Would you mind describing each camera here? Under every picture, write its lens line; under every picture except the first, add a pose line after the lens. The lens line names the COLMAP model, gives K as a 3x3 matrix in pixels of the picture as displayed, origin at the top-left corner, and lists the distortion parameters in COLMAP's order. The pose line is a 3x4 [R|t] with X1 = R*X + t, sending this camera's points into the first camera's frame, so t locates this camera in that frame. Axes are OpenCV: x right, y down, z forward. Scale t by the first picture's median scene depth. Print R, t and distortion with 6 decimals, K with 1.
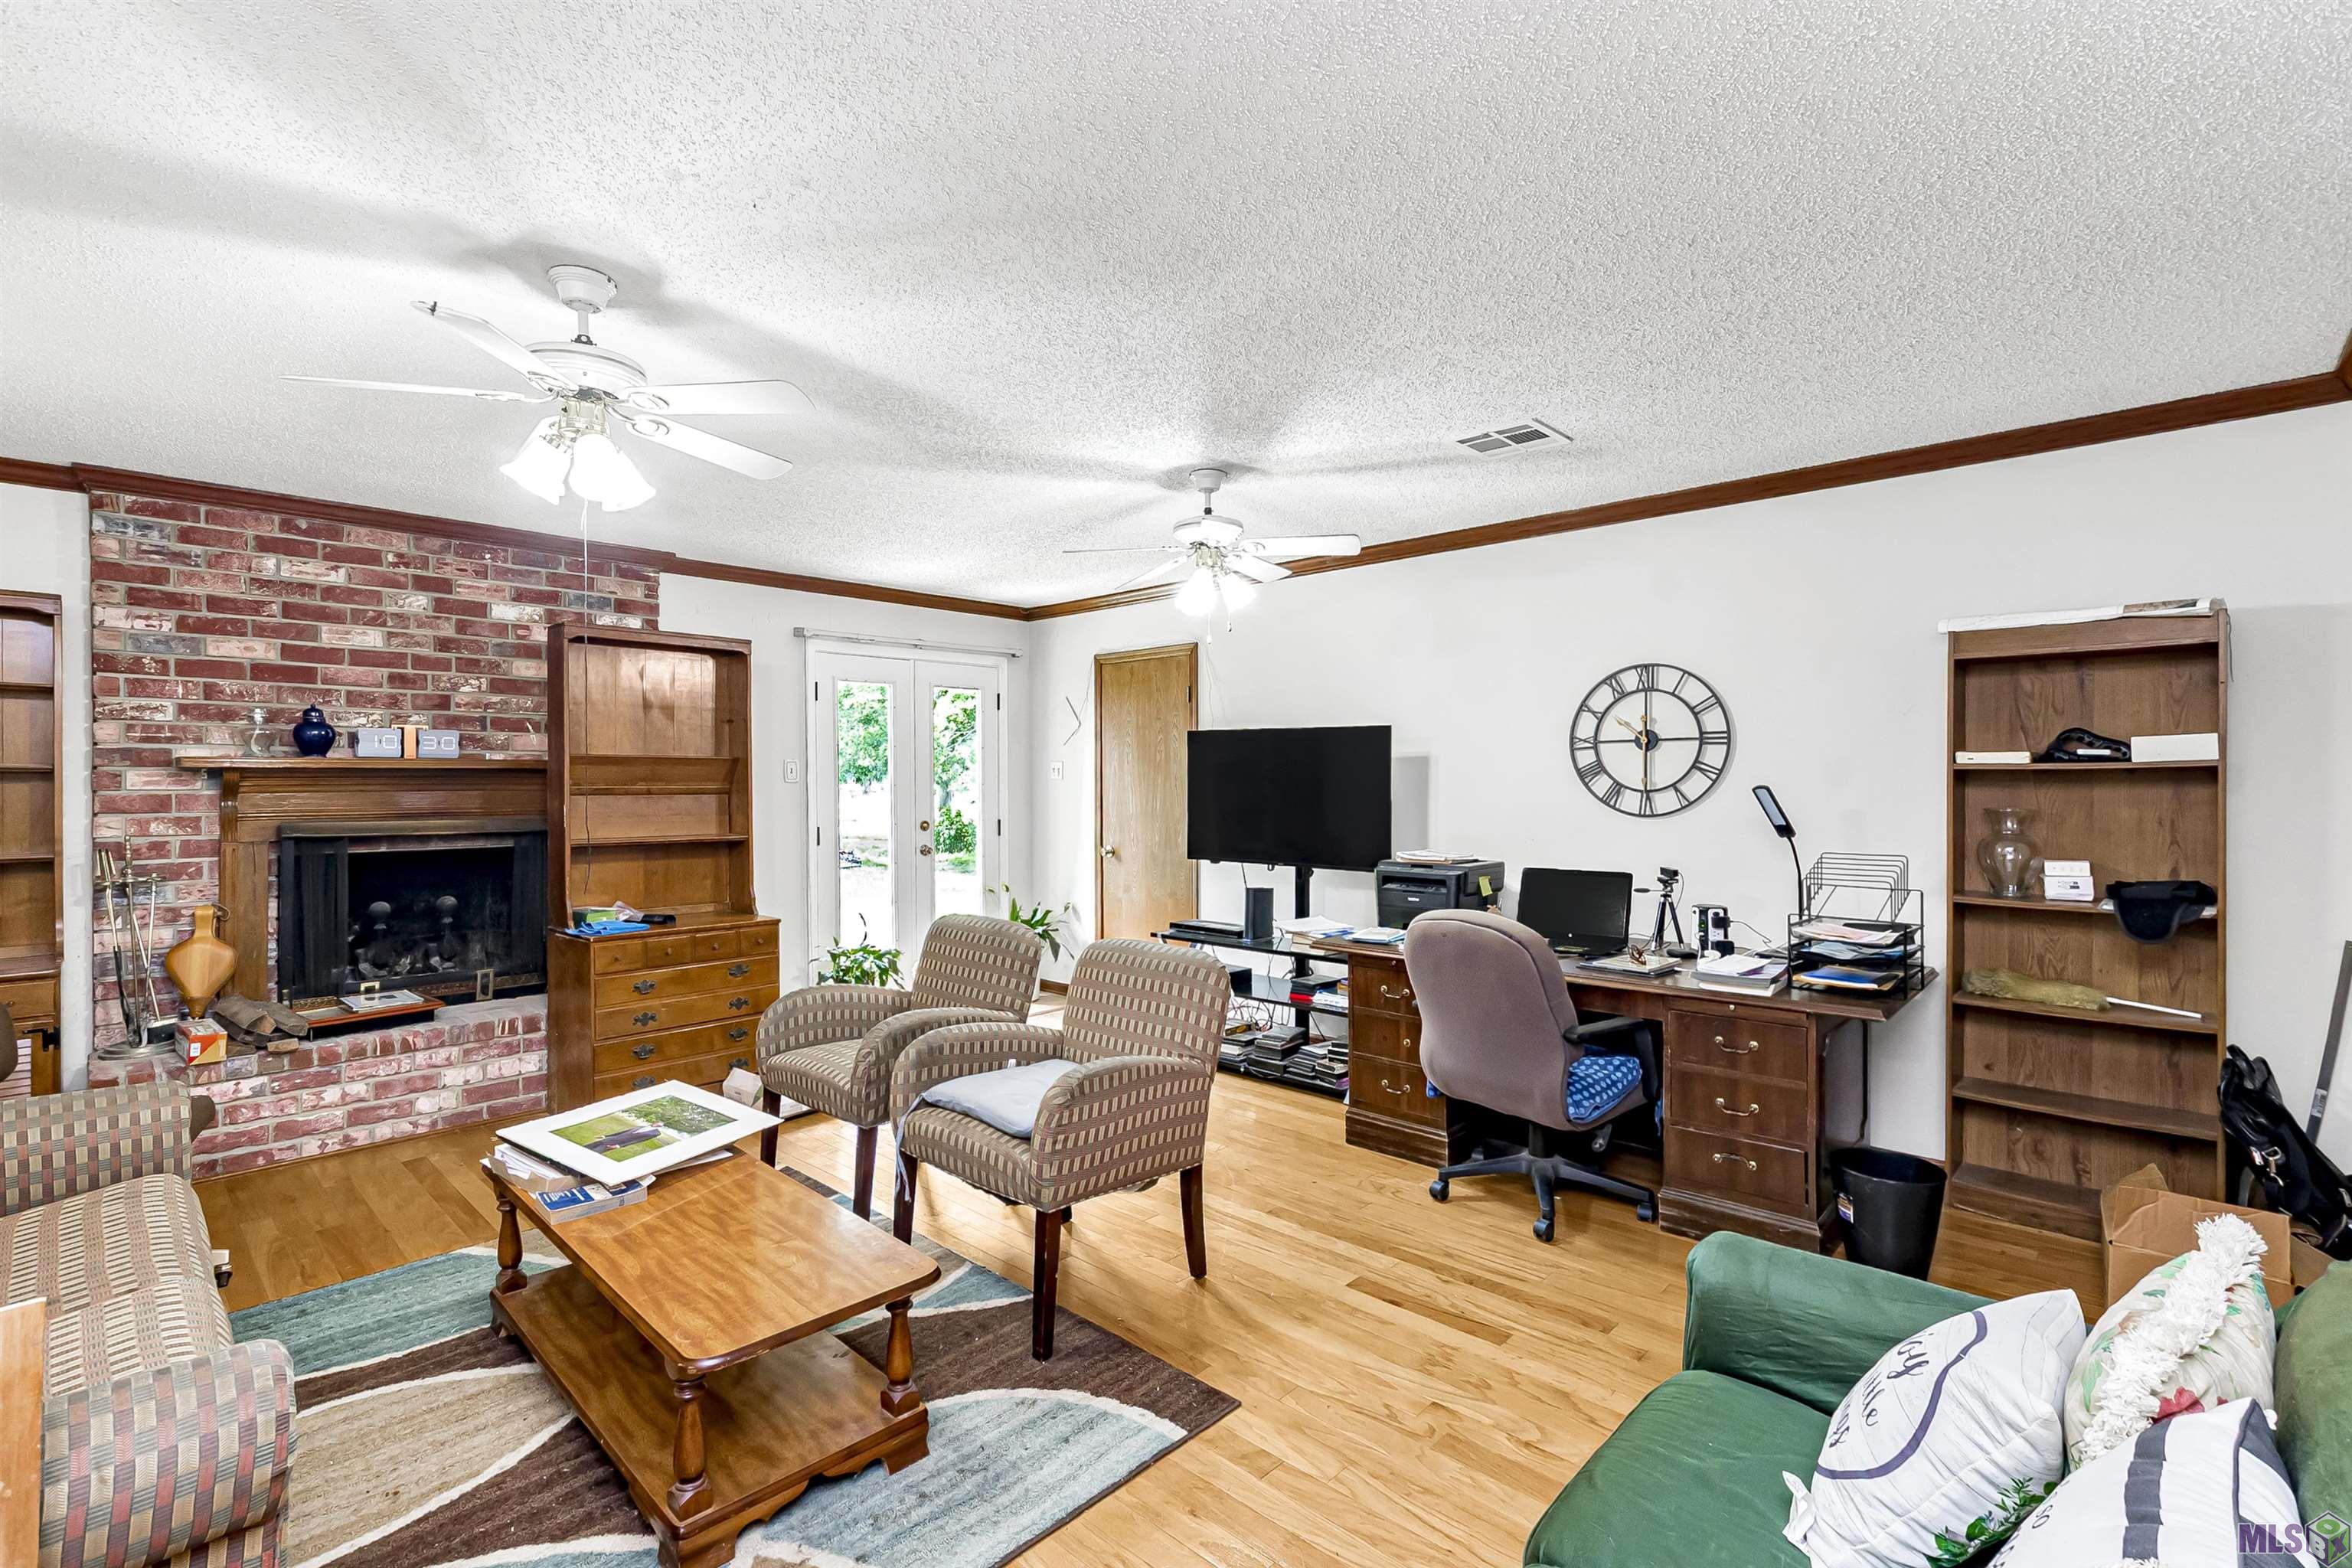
lens RADIAL K [[1058.0, 0, 1158.5], [0, 1058.0, 784.9], [0, 0, 1]] dist [-0.001671, 0.000476]
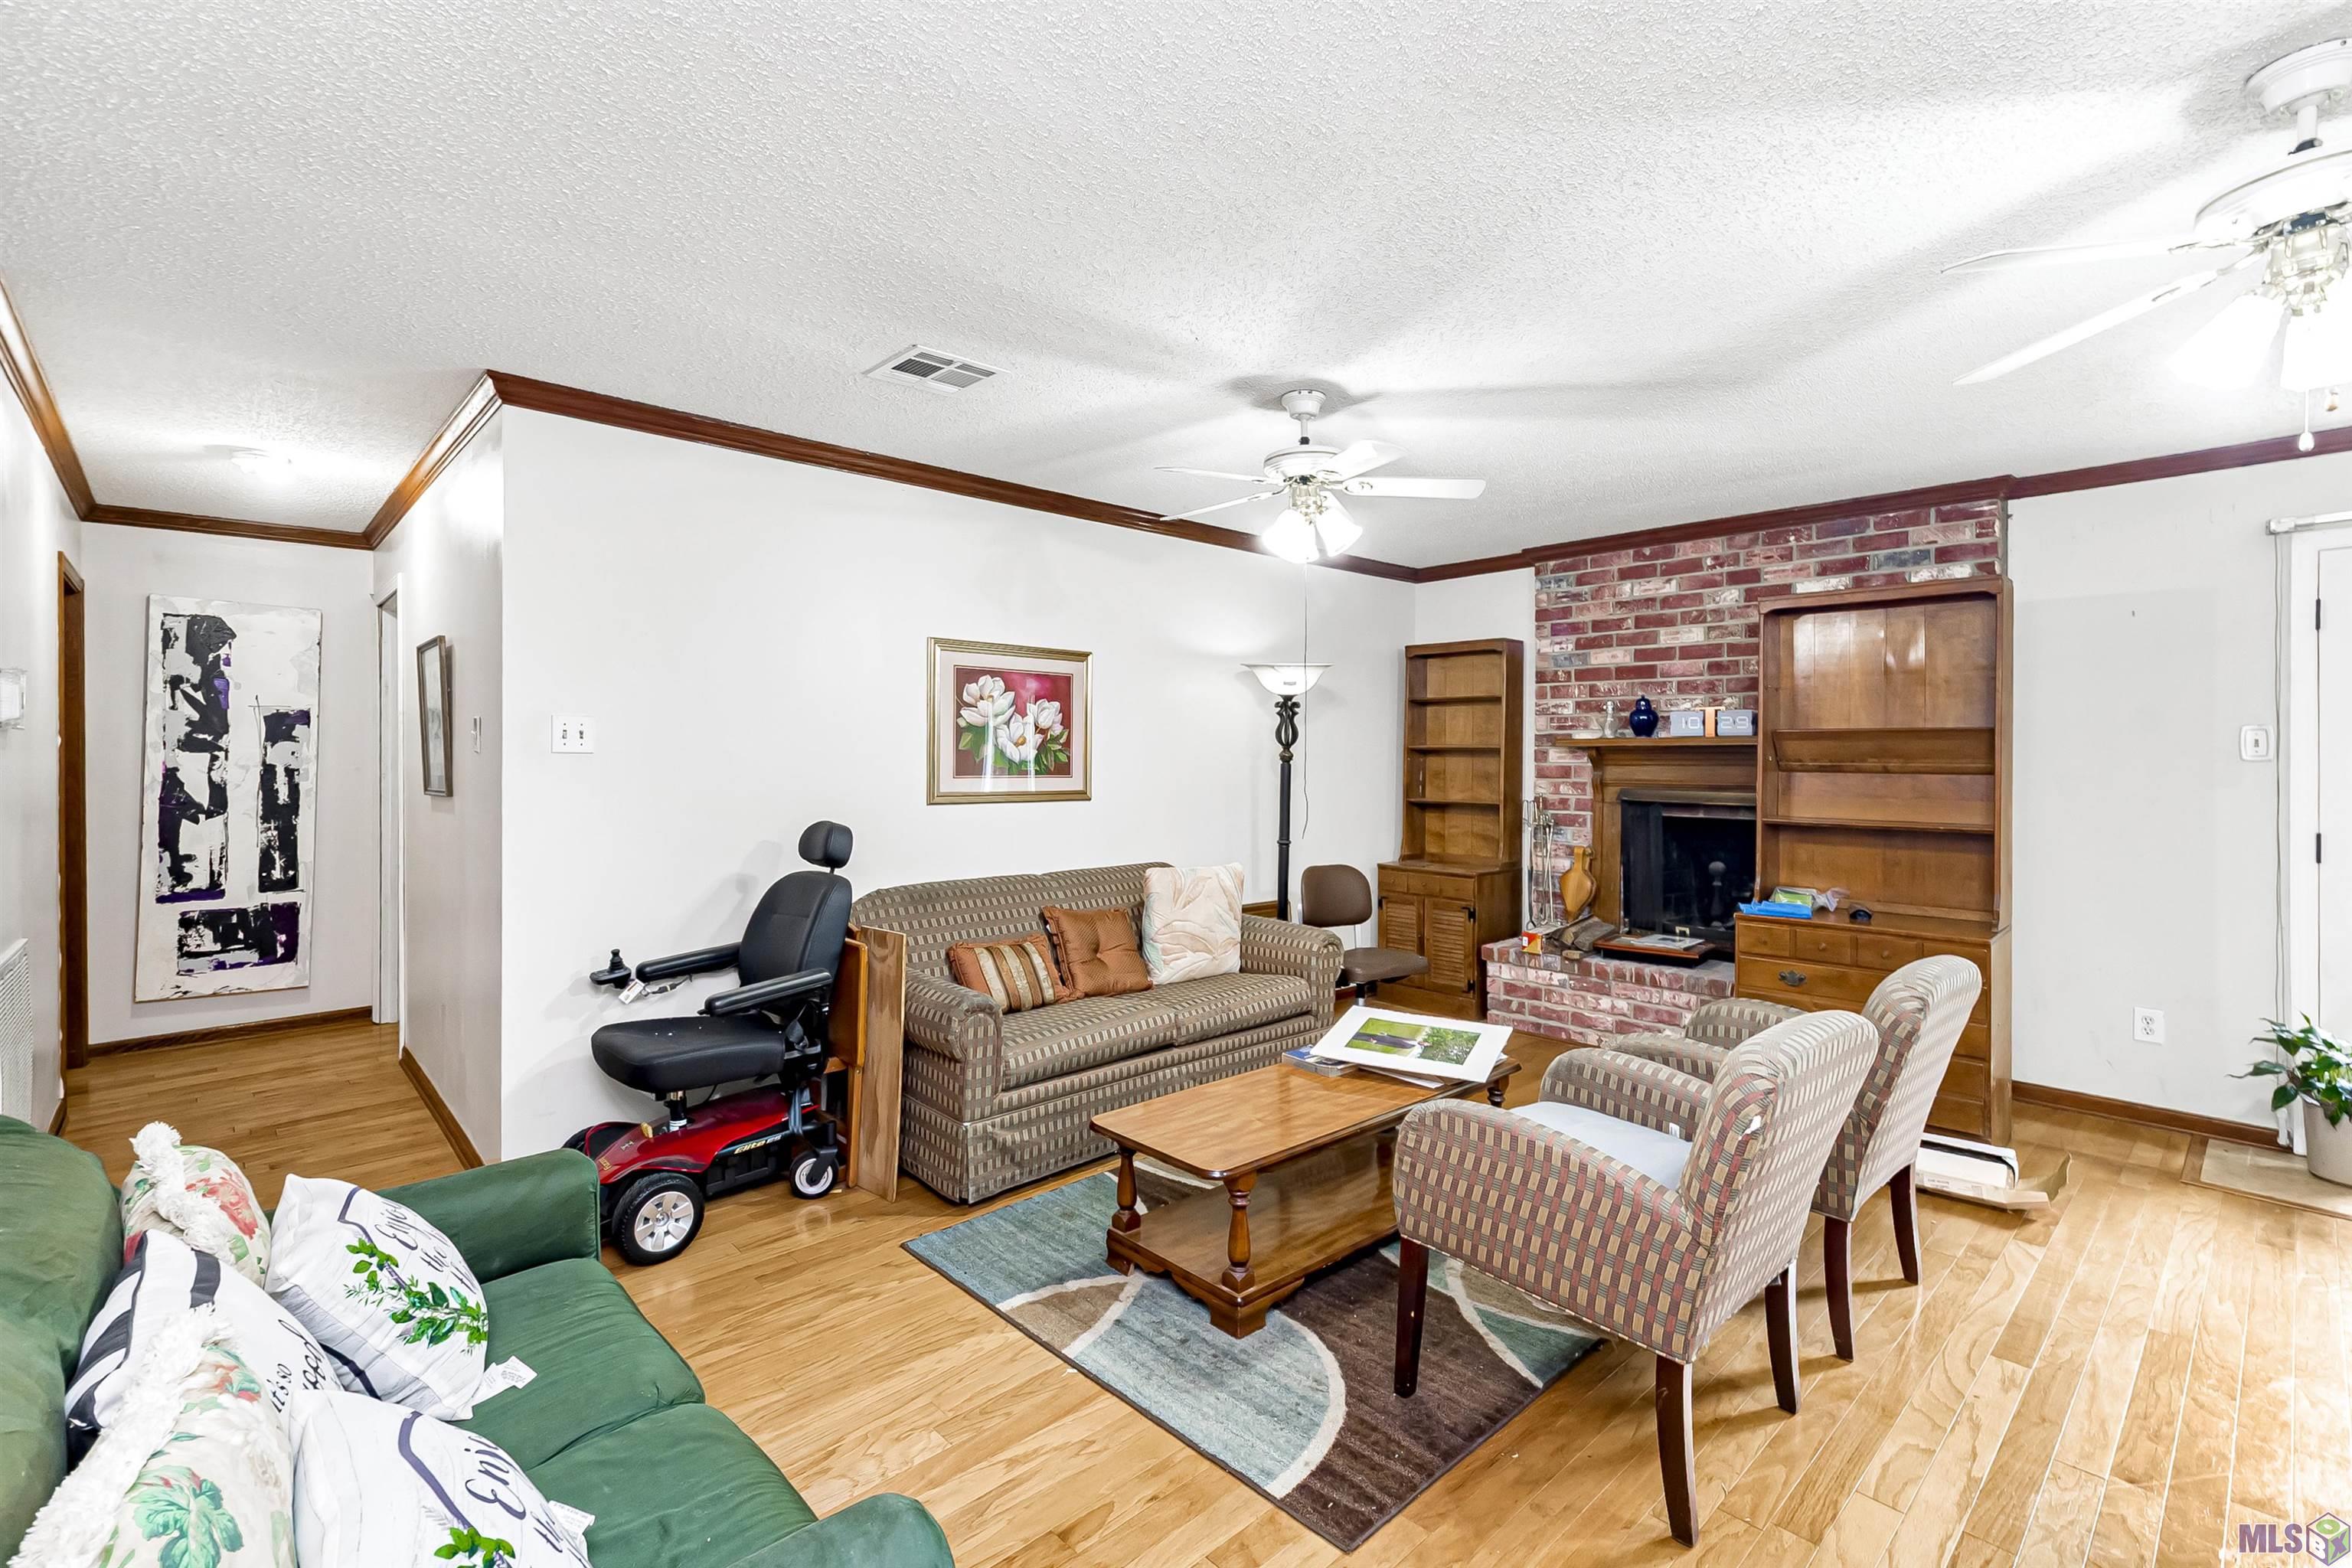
lens RADIAL K [[1058.0, 0, 1160.0], [0, 1058.0, 763.0], [0, 0, 1]] dist [-0.001671, 0.000476]
pose [[-0.067078, 0.008806, -0.997709, 0.493082], [-0.005996, 0.999939, 0.009229, -0.004088], [0.997730, 0.006601, -0.067021, 0.519672]]
